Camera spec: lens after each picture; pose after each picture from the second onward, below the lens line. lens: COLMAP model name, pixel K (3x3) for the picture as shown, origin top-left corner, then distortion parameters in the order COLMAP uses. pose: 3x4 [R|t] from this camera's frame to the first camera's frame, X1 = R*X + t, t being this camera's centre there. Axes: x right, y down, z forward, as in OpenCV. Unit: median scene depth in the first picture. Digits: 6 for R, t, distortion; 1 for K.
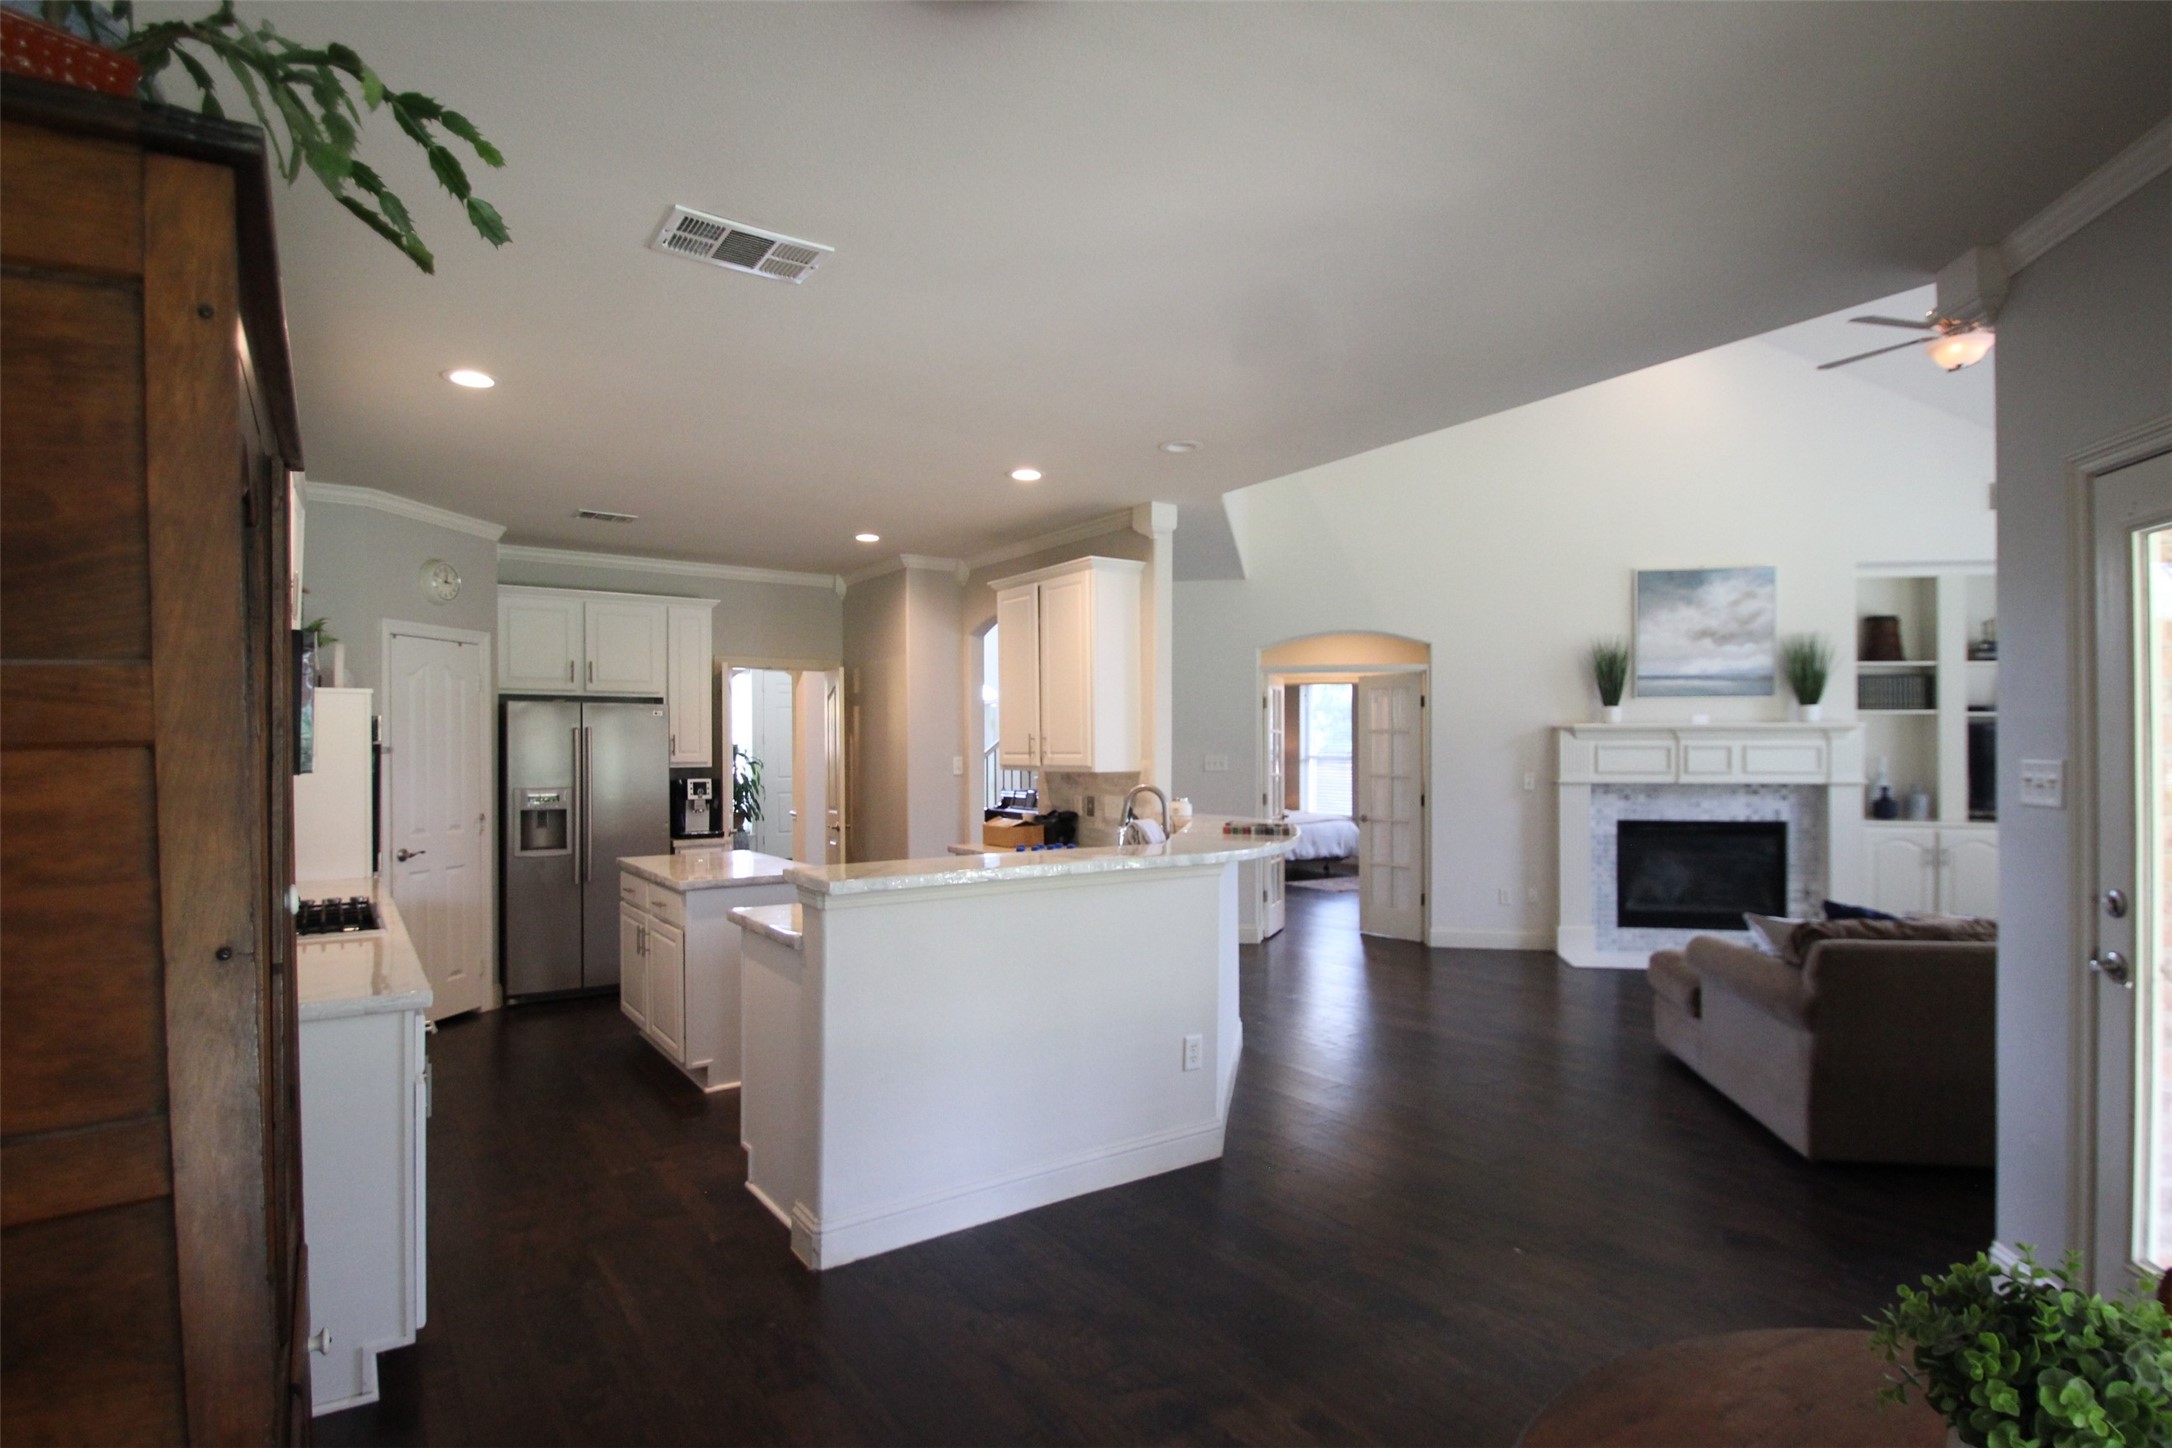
lens RADIAL K [[1105.8, 0, 1121.6], [0, 1105.8, 744.9], [0, 0, 1]] dist [0.011352, -0.024800]
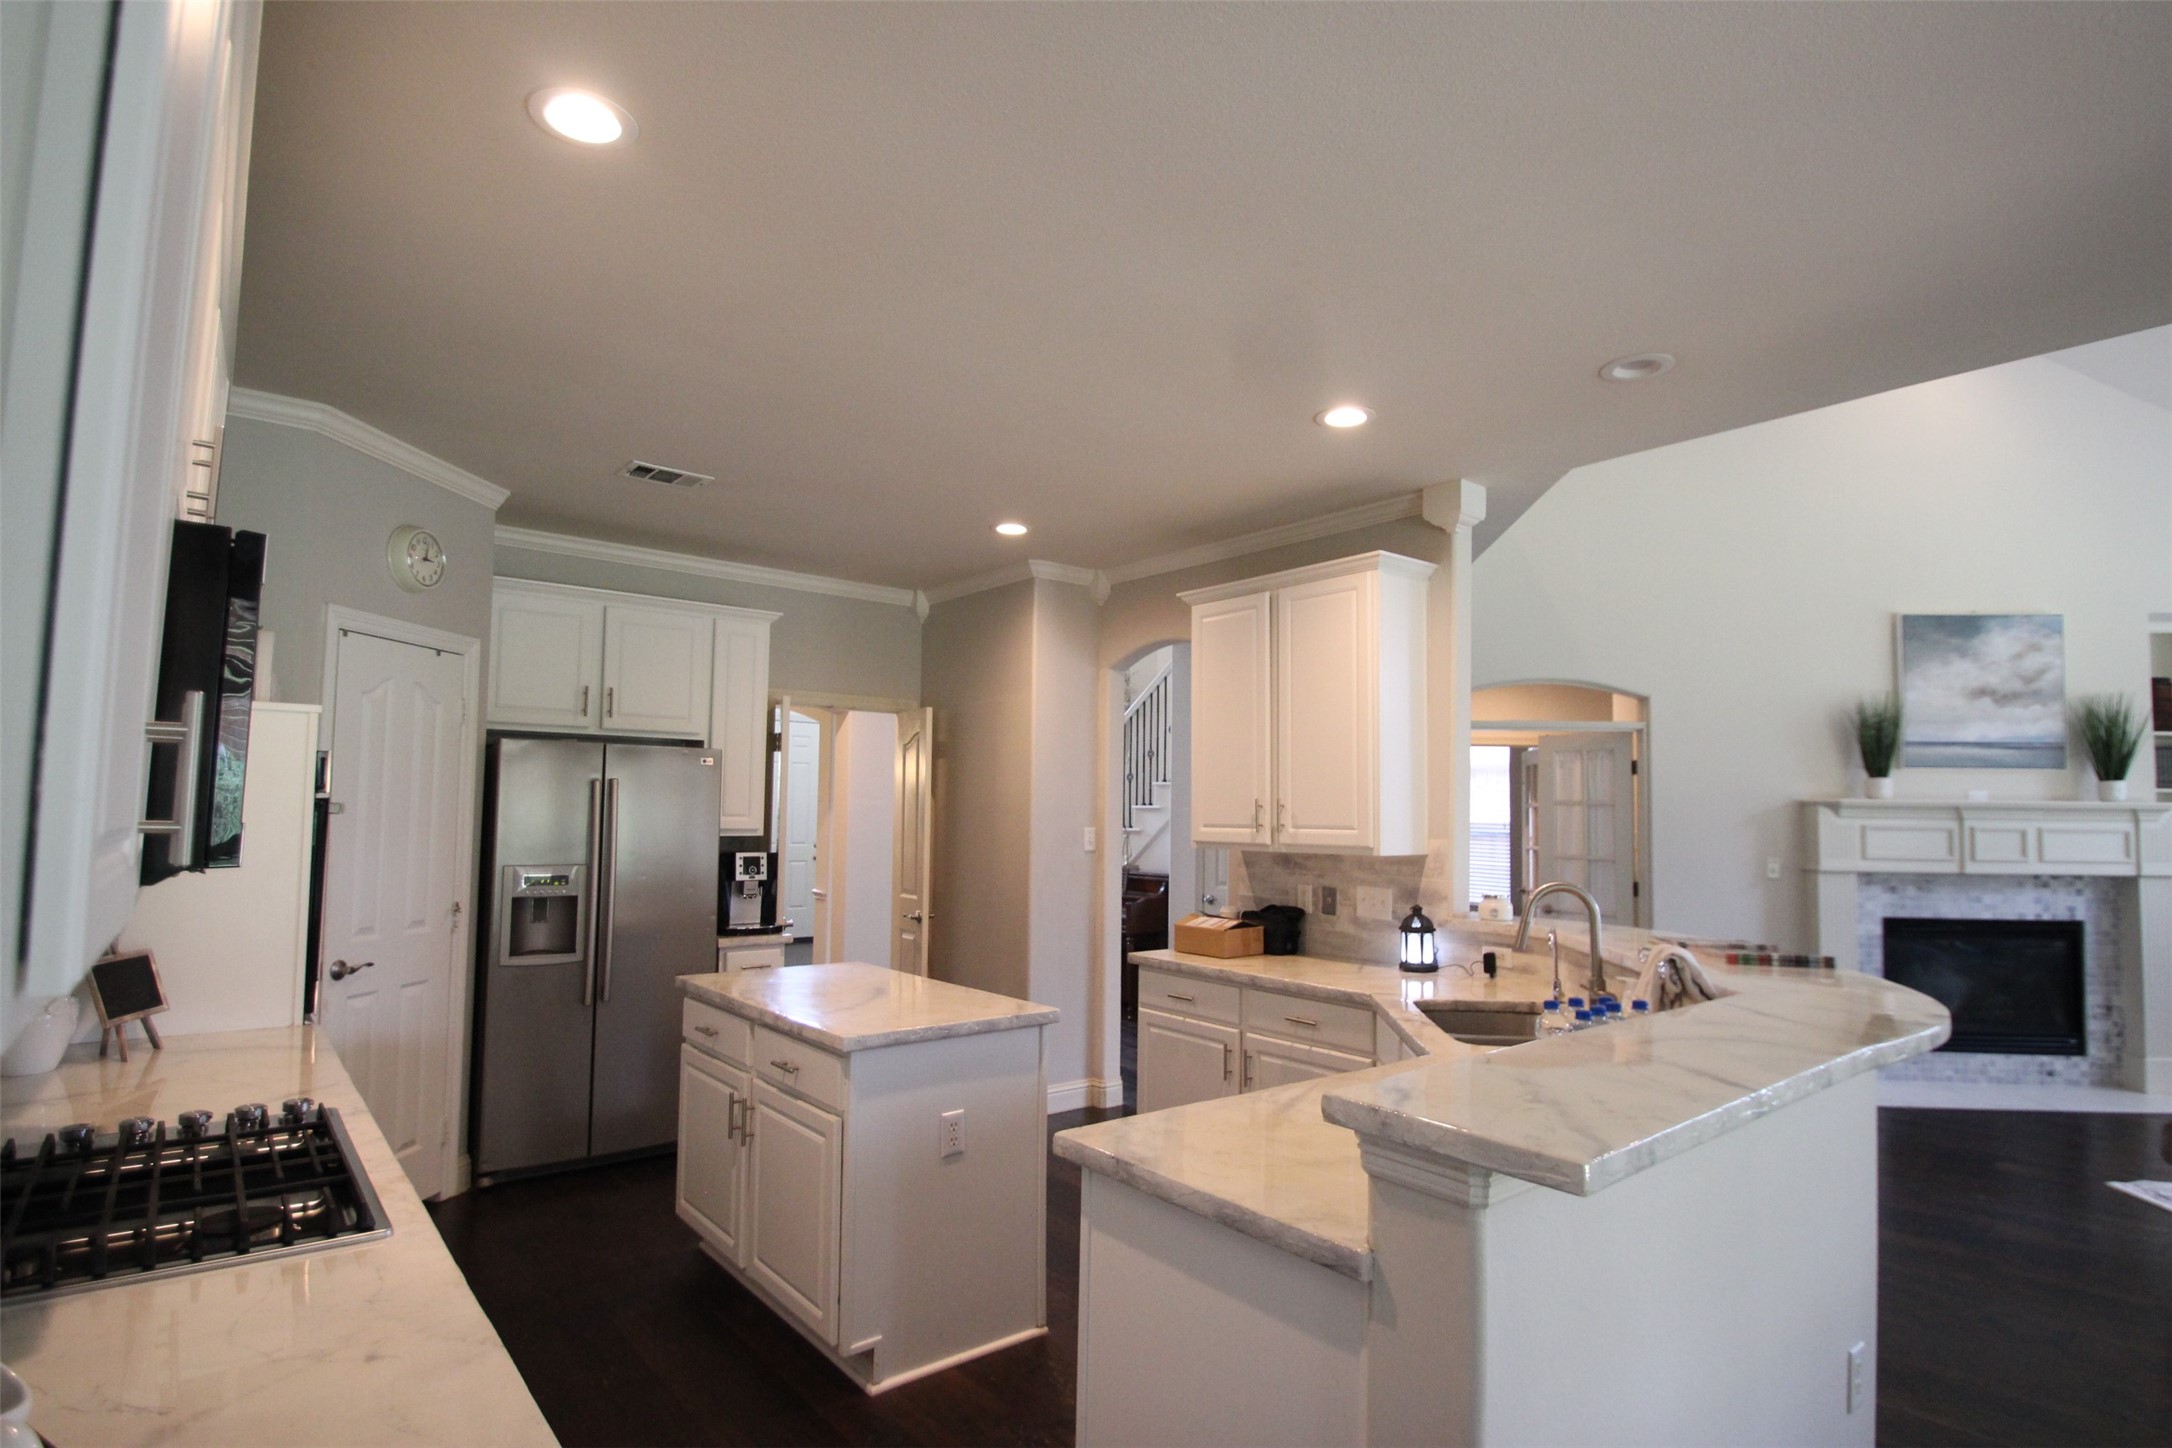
lens RADIAL K [[1105.8, 0, 1121.6], [0, 1105.8, 744.9], [0, 0, 1]] dist [0.011352, -0.024800]
pose [[0.997045, 0.021525, 0.073747, -0.184943], [-0.017107, 0.998050, -0.060023, -0.000528], [-0.074895, 0.058584, 0.995469, 0.238817]]
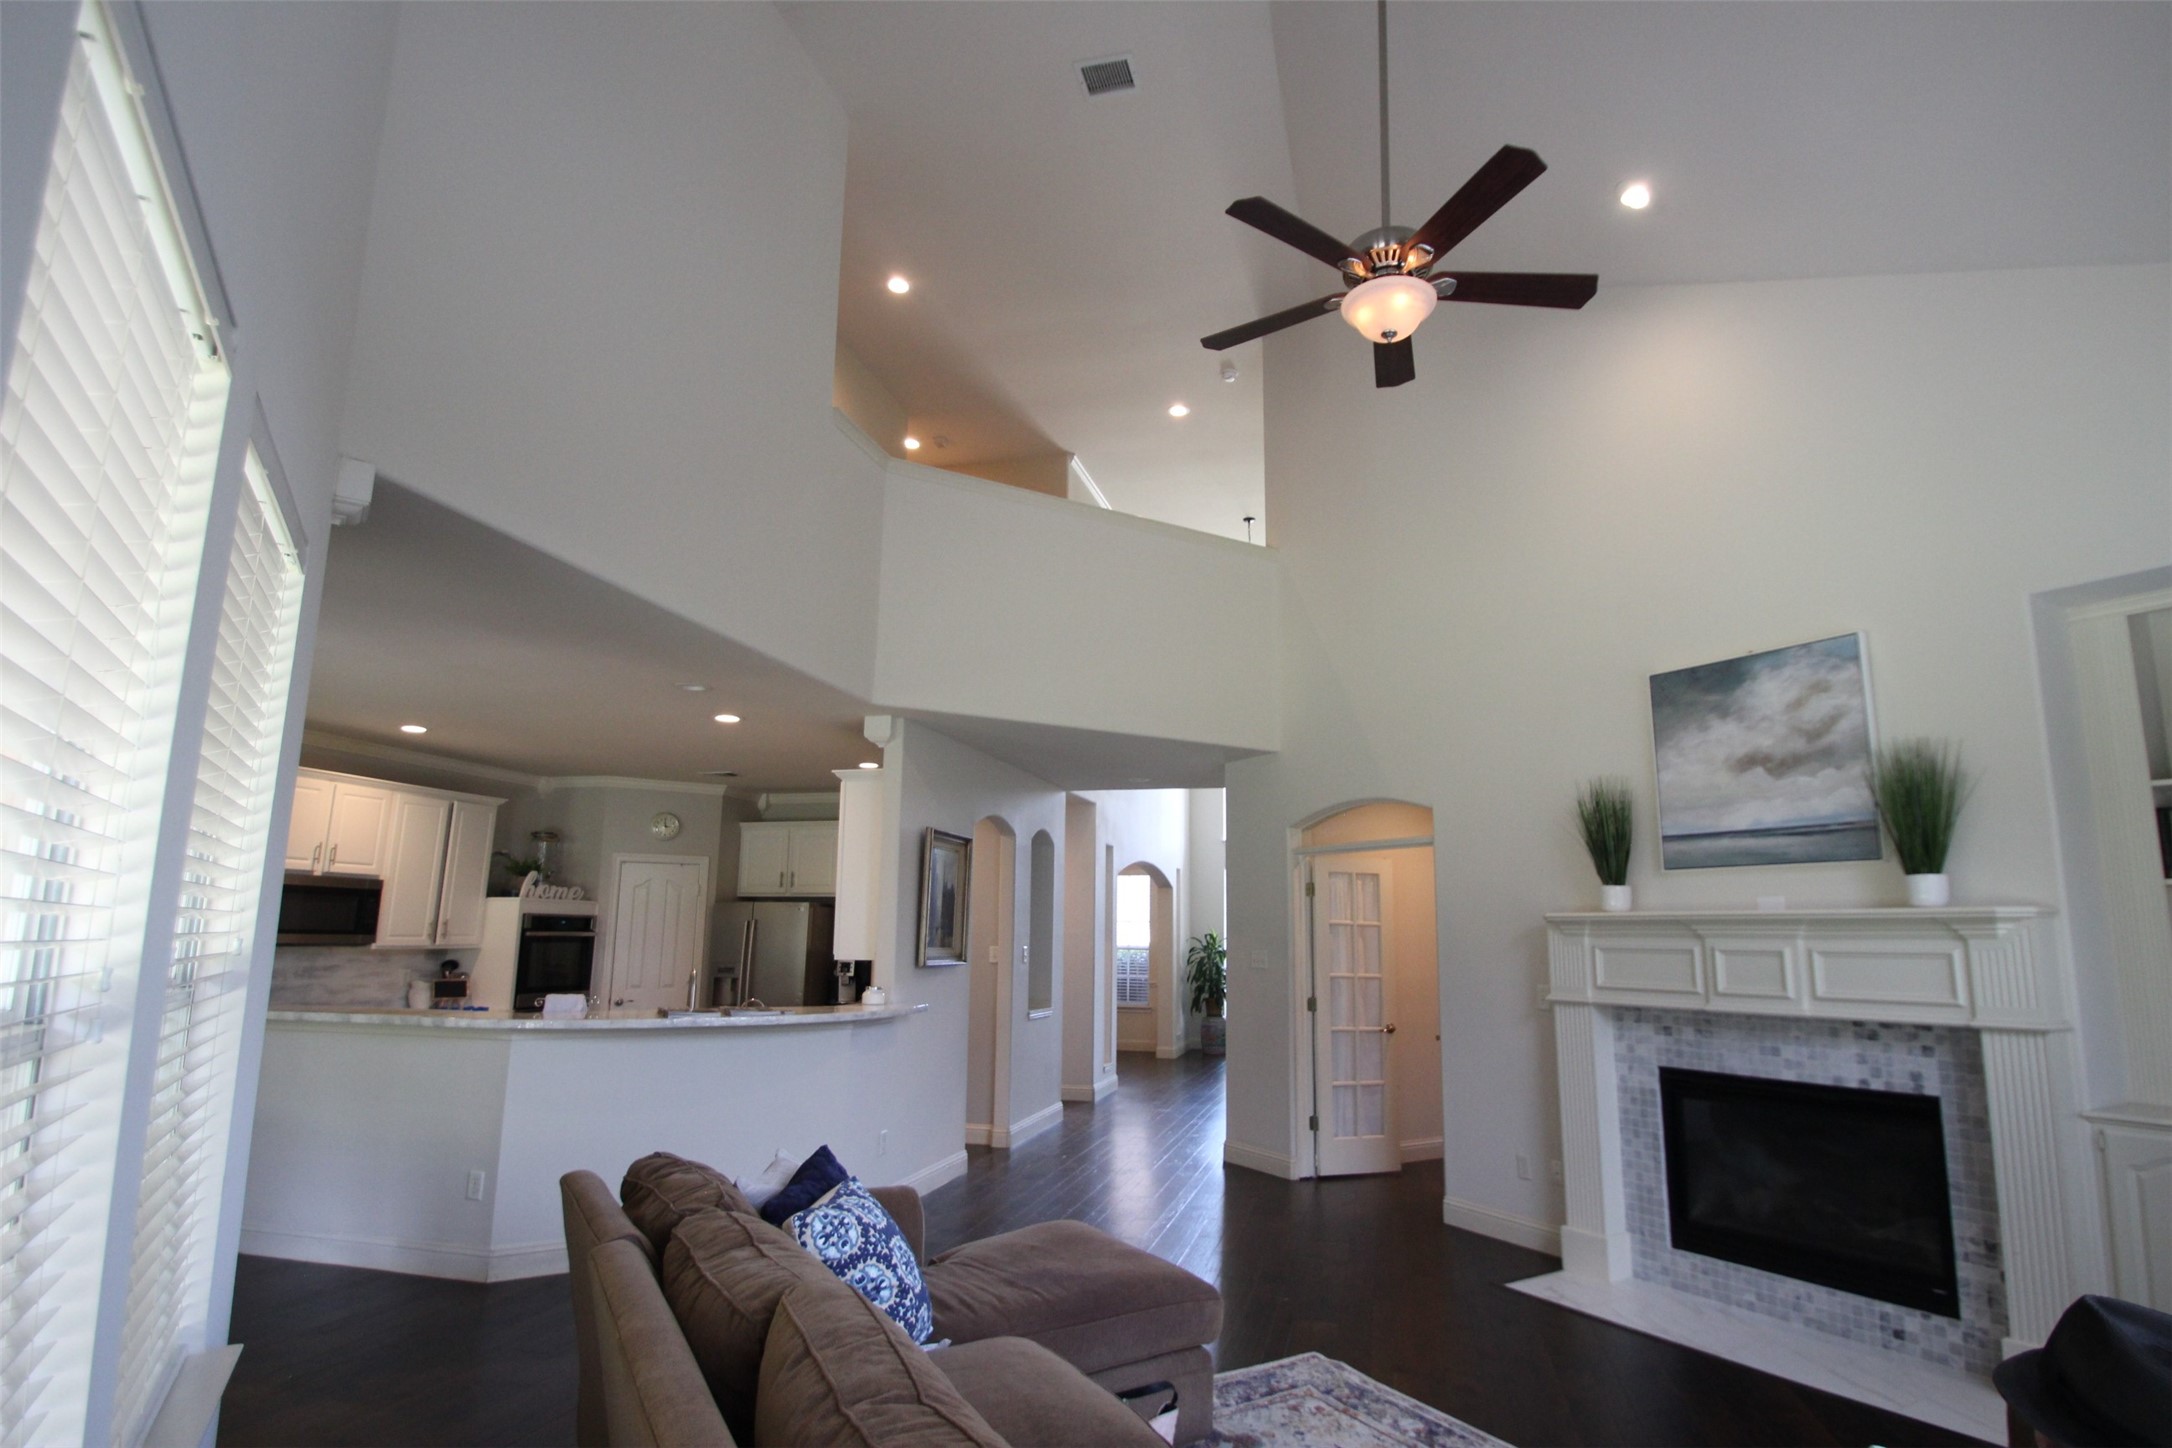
lens RADIAL K [[1105.8, 0, 1121.6], [0, 1105.8, 744.9], [0, 0, 1]] dist [0.011352, -0.024800]
pose [[0.655585, -0.119294, -0.745638, 0.787529], [-0.009371, 0.986081, -0.166002, -0.005587], [0.755063, 0.115816, 0.645342, 0.364248]]
